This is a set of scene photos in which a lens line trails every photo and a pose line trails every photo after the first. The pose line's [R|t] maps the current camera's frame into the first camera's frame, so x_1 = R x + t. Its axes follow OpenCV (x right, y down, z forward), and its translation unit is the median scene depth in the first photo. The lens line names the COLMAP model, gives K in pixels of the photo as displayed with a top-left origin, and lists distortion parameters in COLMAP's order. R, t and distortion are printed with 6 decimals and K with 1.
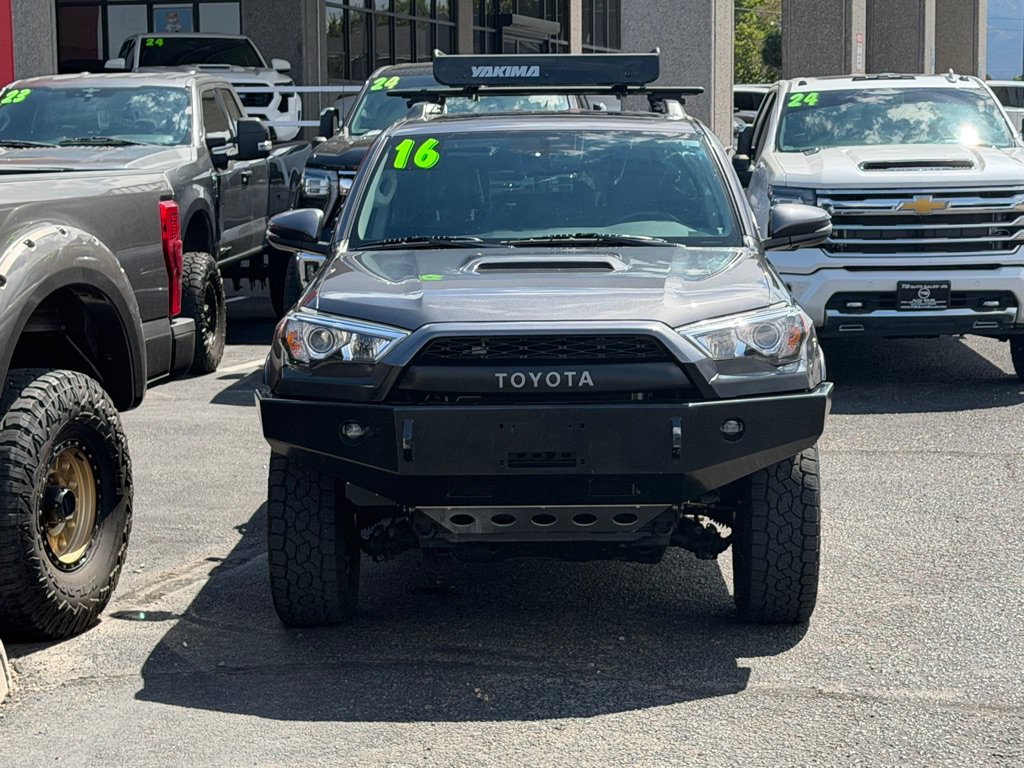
lens RADIAL K [[2233.4, 0, 540.7], [0, 2233.4, 388.3], [0, 0, 1]] dist [0.121611, 0.152438]
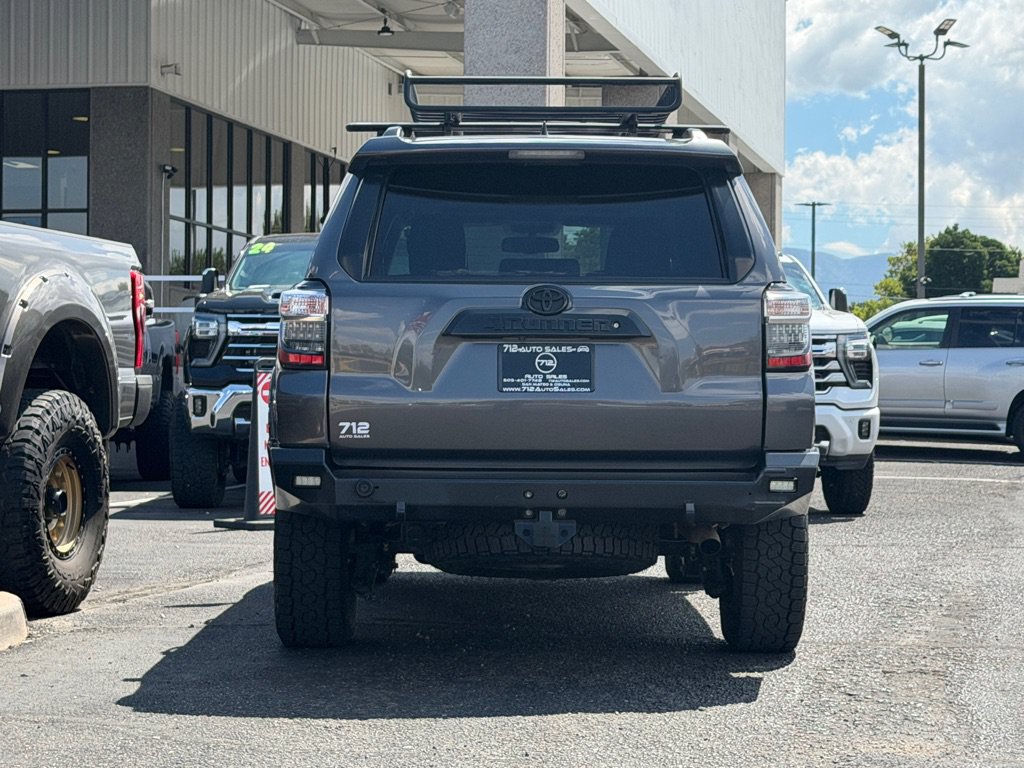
lens RADIAL K [[2231.9, 0, 523.9], [0, 2231.9, 388.7], [0, 0, 1]] dist [0.116474, 0.388405]
pose [[0.996388, 0.017308, 0.083134, -0.064761], [-0.007574, 0.993219, -0.116011, 0.123678], [-0.084578, 0.114963, 0.989763, -0.197319]]
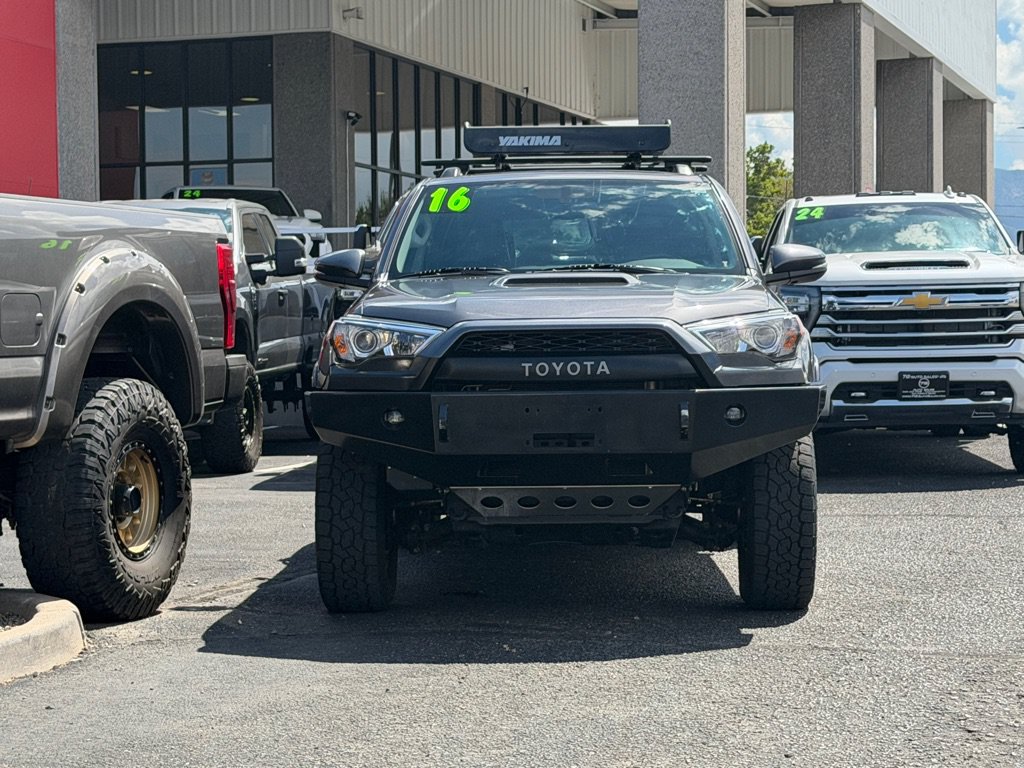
lens RADIAL K [[2233.4, 0, 540.7], [0, 2233.4, 388.3], [0, 0, 1]] dist [0.121611, 0.152438]
pose [[0.999956, -0.001029, -0.009303, -0.000460], [0.000224, 0.996289, -0.086076, 0.089174], [0.009357, 0.086070, 0.996245, -0.098189]]
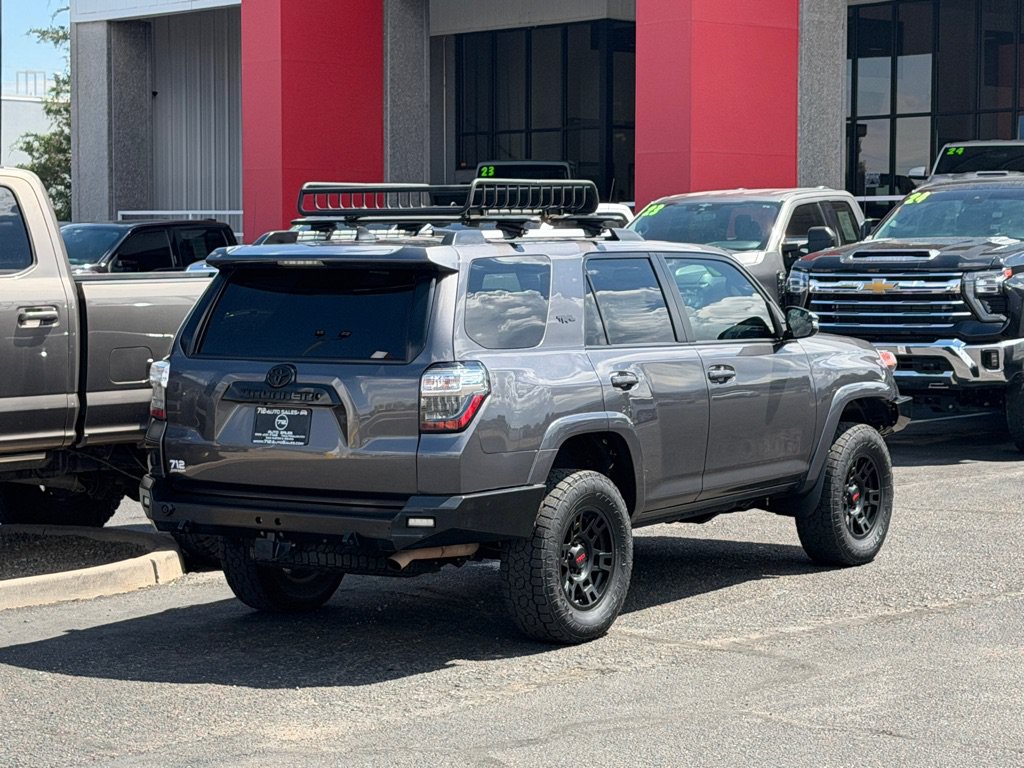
lens RADIAL K [[2397.1, 0, 524.7], [0, 2397.1, 384.3], [0, 0, 1]] dist [0.136998, 0.323568]
pose [[0.869950, 0.034542, -0.491928, 0.768482], [-0.056965, 0.997905, -0.030669, 0.021663], [0.489838, 0.054703, 0.870095, -0.379216]]
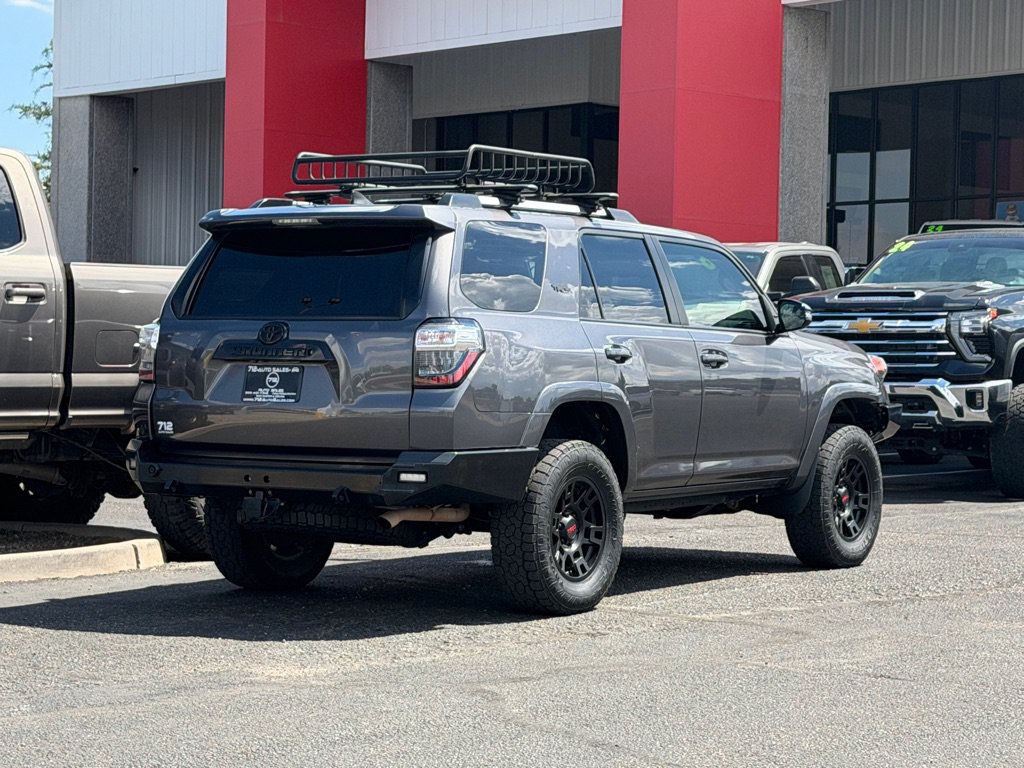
lens RADIAL K [[2397.1, 0, 524.7], [0, 2397.1, 384.3], [0, 0, 1]] dist [0.136998, 0.323568]
pose [[0.875515, 0.026657, -0.482455, 0.753741], [-0.074866, 0.993903, -0.080945, 0.105695], [0.477356, 0.106988, 0.872173, -0.368189]]
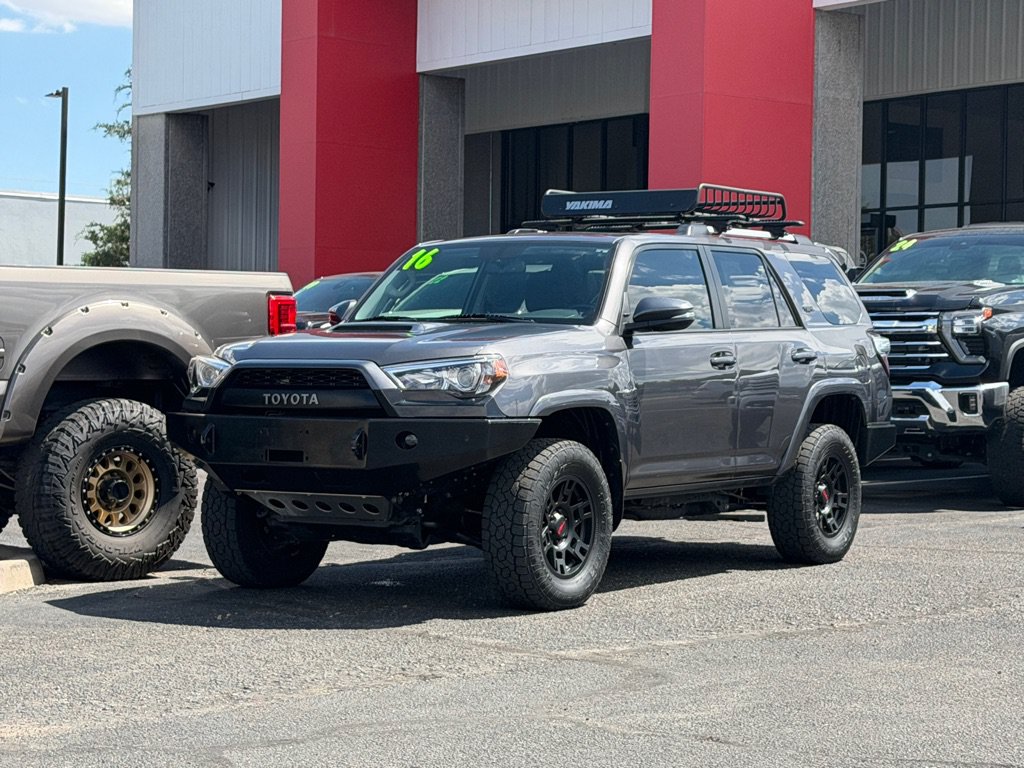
lens RADIAL K [[2231.7, 0, 512.0], [0, 2231.7, 384.0], [0, 0, 1]] dist [0.119005, 0.259456]
pose [[0.845567, 0.021086, -0.533453, 0.759119], [-0.074340, 0.994135, -0.078540, 0.075776], [0.528669, 0.106068, 0.842175, -0.098330]]
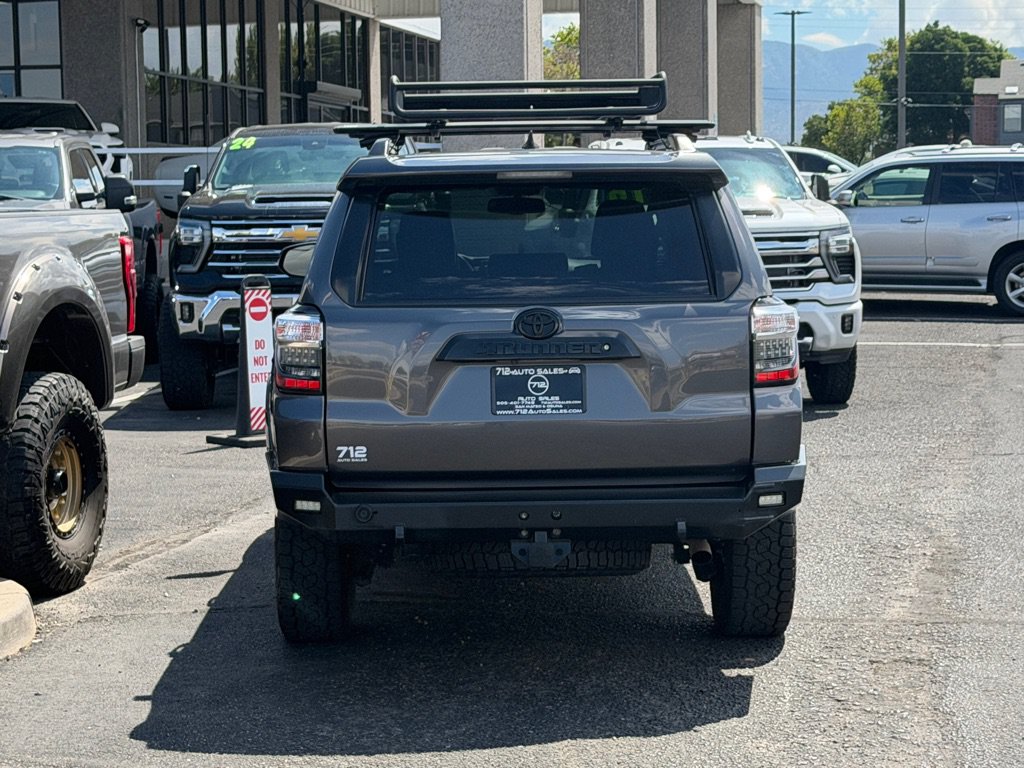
lens RADIAL K [[2231.9, 0, 523.9], [0, 2231.9, 388.7], [0, 0, 1]] dist [0.116474, 0.388405]
pose [[0.995716, -0.010725, 0.091838, -0.071362], [0.013403, 0.999501, -0.028592, 0.037309], [-0.091486, 0.029700, 0.995363, -0.221083]]
